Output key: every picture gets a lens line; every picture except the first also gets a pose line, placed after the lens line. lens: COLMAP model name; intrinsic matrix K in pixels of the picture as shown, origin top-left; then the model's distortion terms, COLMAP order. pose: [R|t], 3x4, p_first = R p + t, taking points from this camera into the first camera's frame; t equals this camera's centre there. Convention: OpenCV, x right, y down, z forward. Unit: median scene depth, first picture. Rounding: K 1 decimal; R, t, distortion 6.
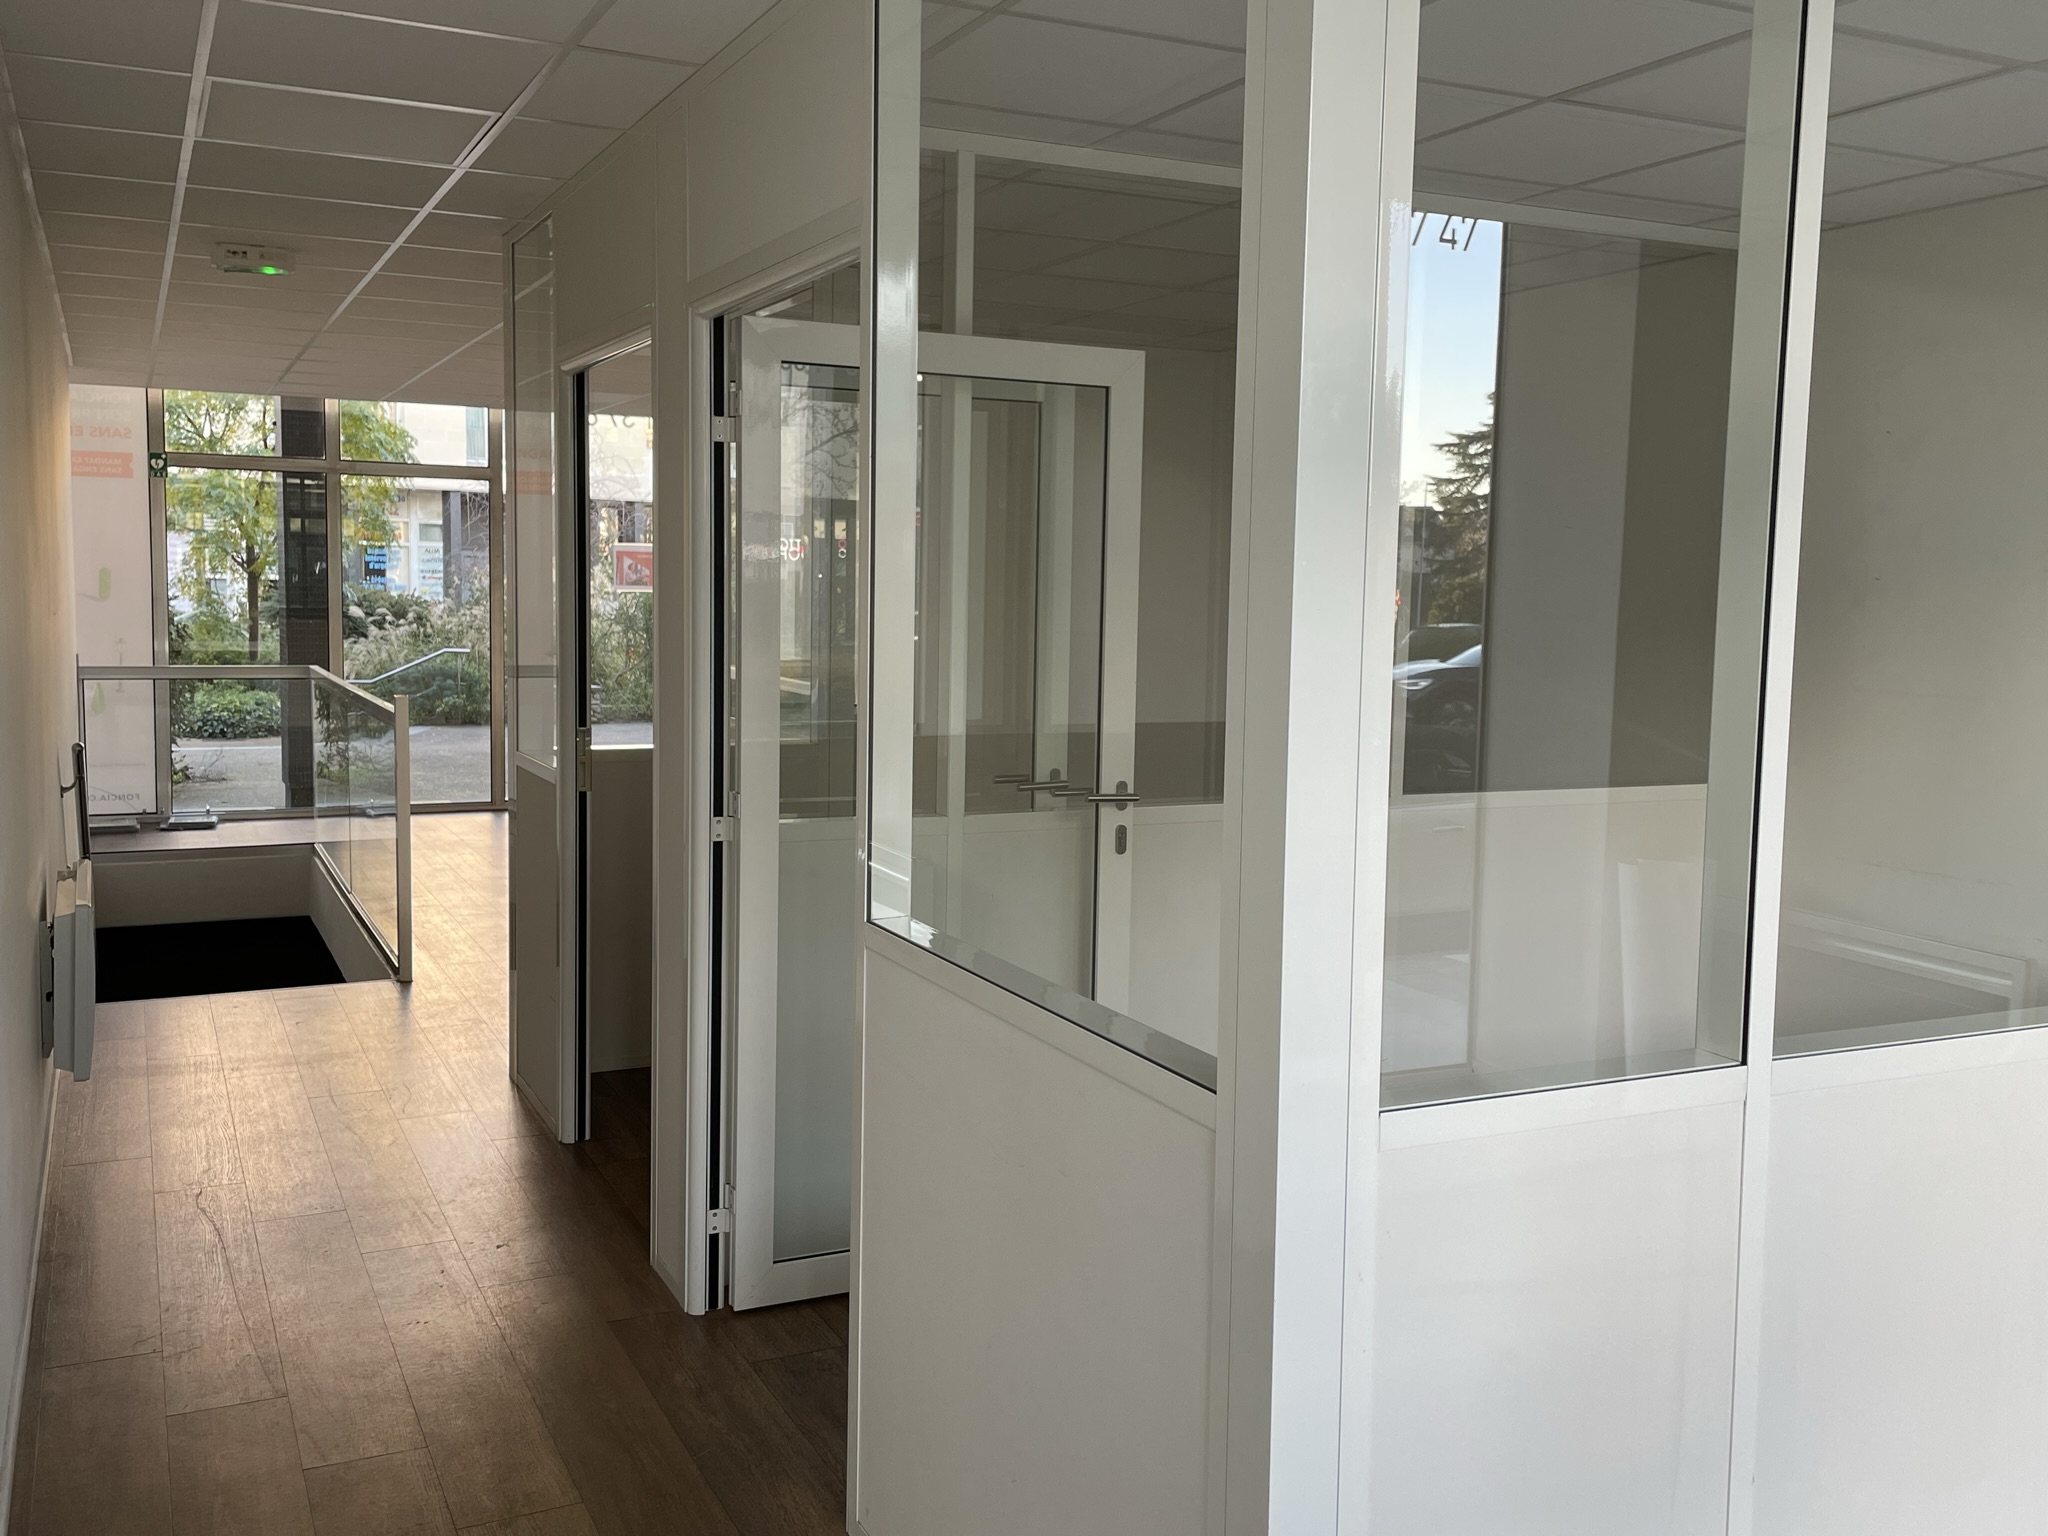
lens RADIAL K [[1845.8, 0, 1024.0], [0, 1845.8, 768.0], [0, 0, 1]] dist [0.012075, 0.005255]
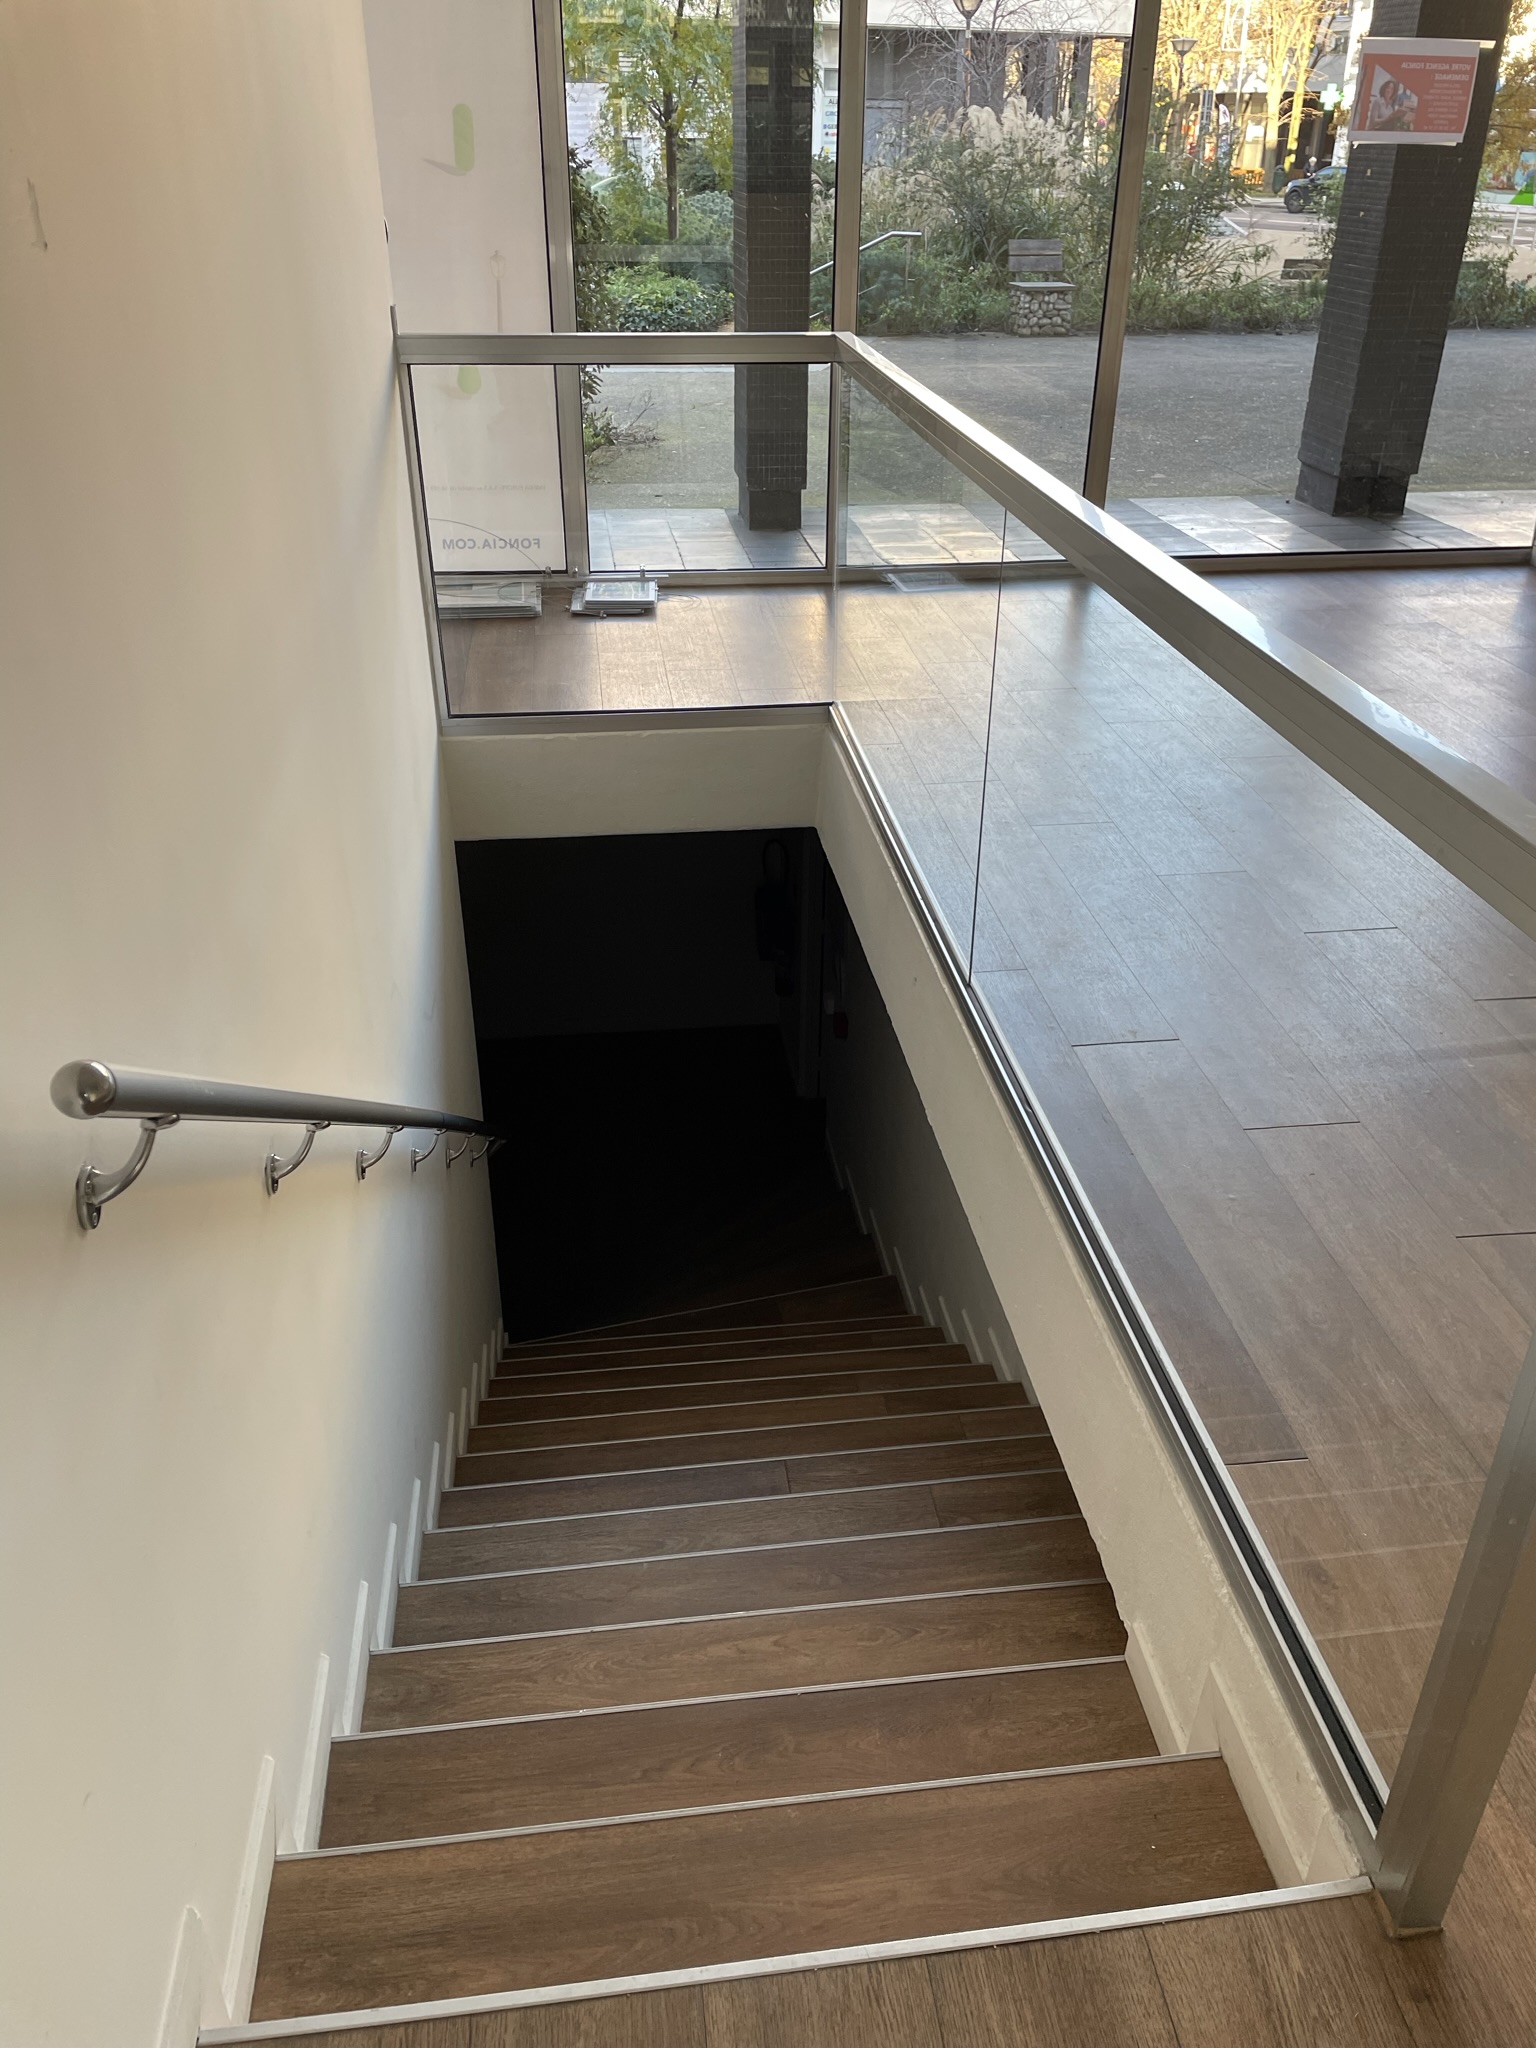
lens RADIAL K [[1533.7, 0, 796.8], [0, 1533.7, 1030.6], [0, 0, 1]] dist [0.081576, -0.077508]
pose [[0.949984, 0.145842, -0.276152, -0.092113], [-0.020756, 0.911789, 0.410135, -0.020000], [0.311607, -0.383890, 0.869212, 0.206481]]
